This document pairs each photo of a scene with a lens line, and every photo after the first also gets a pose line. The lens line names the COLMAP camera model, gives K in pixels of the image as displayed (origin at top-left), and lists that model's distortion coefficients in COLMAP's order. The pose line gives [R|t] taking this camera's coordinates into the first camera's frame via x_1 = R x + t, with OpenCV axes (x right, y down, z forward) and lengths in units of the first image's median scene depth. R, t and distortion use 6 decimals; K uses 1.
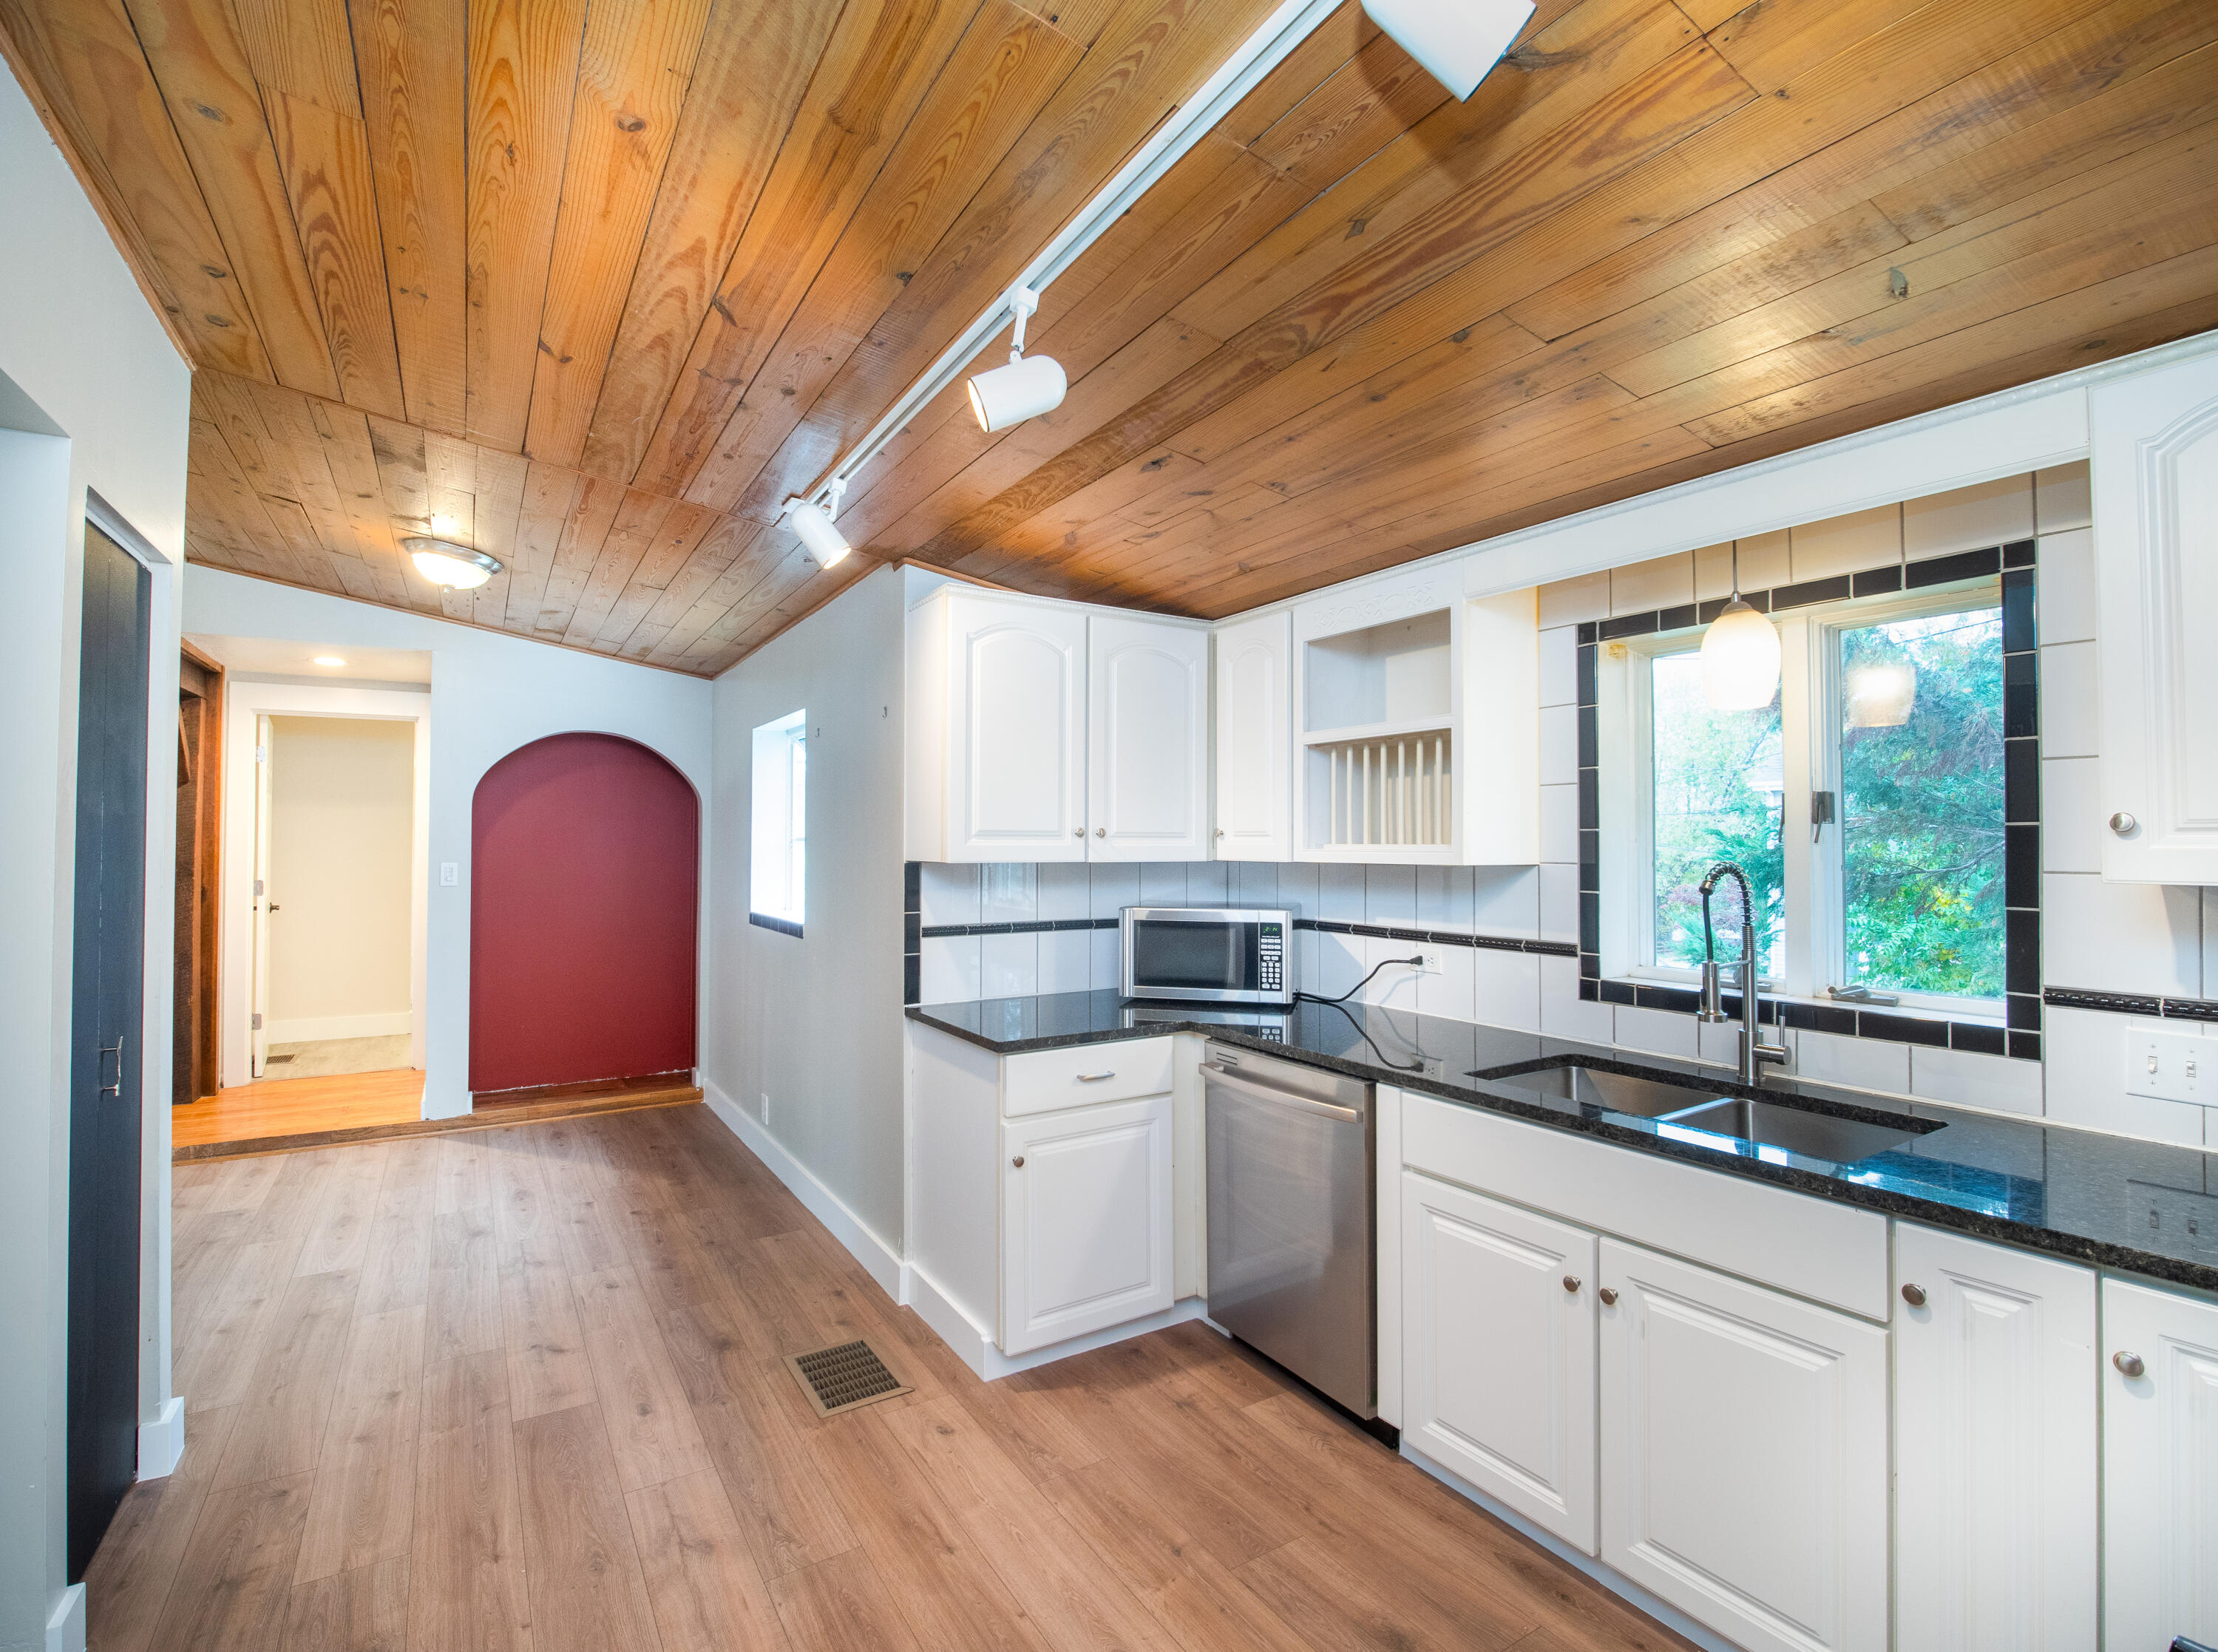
lens RADIAL K [[1022.8, 0, 1093.1], [0, 1022.8, 818.3], [0, 0, 1]] dist [-0.025878, -0.000487]
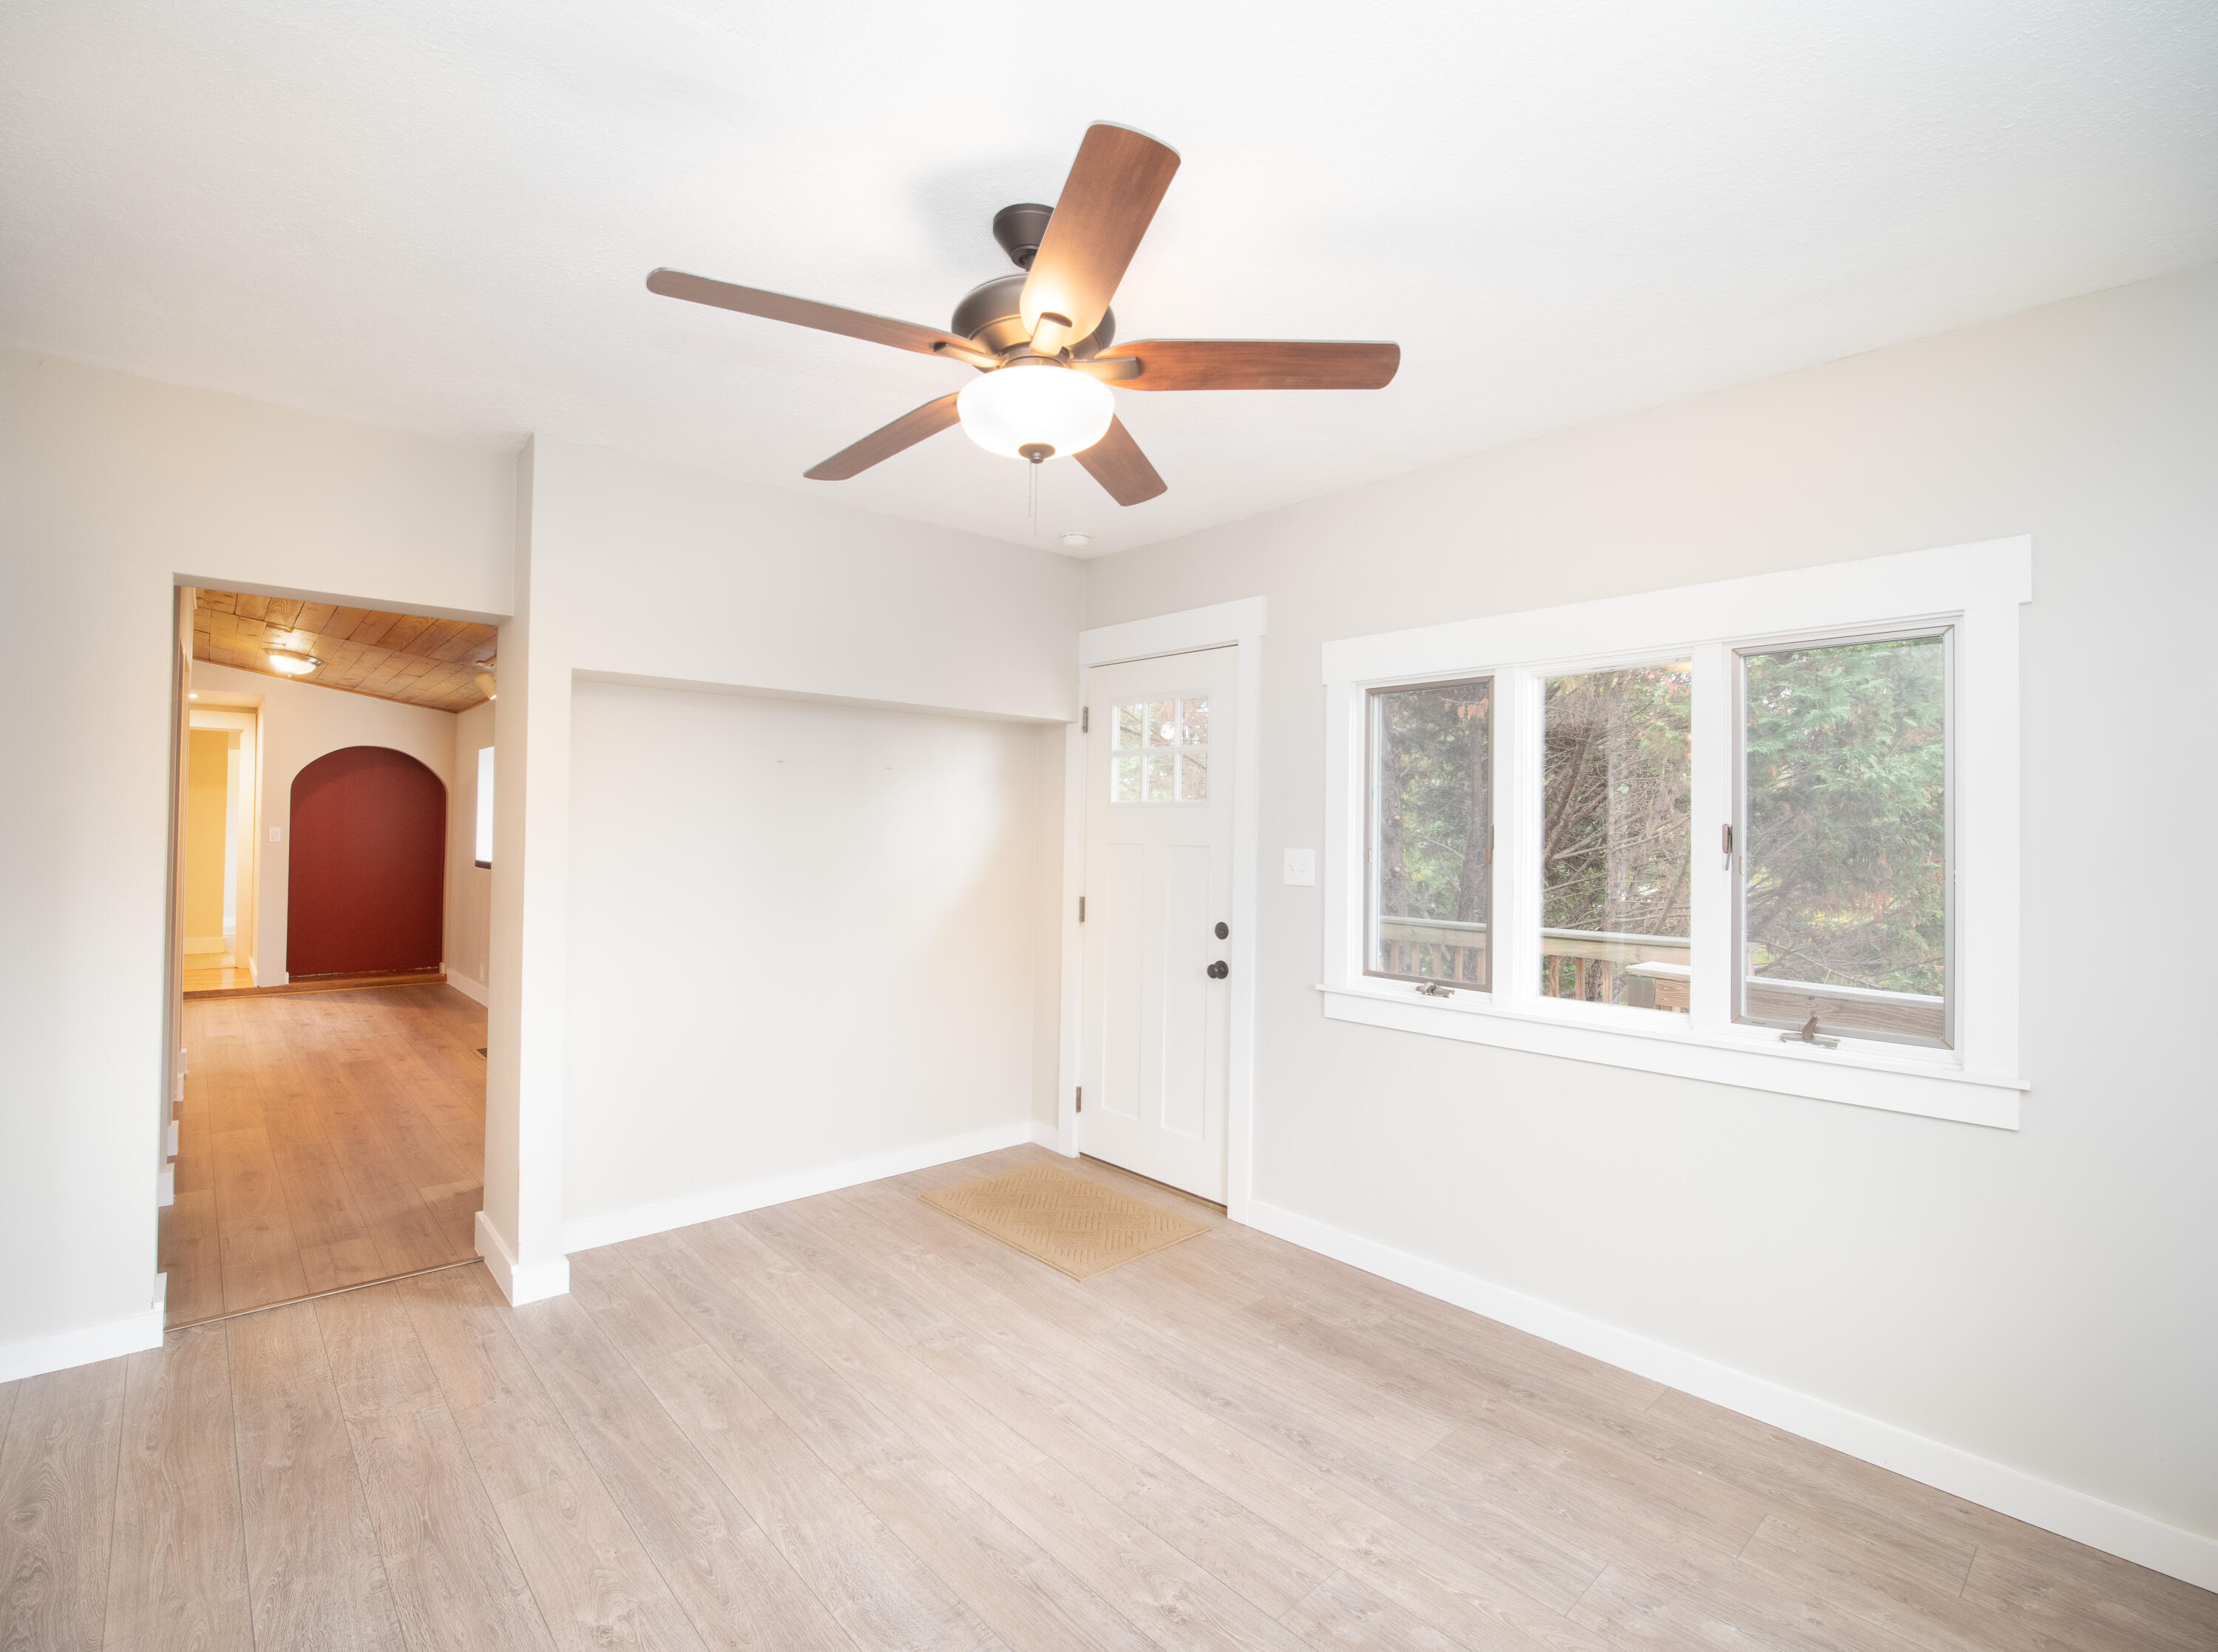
lens RADIAL K [[1022.8, 0, 1093.1], [0, 1022.8, 818.3], [0, 0, 1]] dist [-0.025878, -0.000487]
pose [[0.985352, 0.023187, 0.168948, 0.361212], [-0.026387, 0.999512, 0.016720, -0.030433], [-0.168478, -0.020933, 0.985483, -0.768419]]
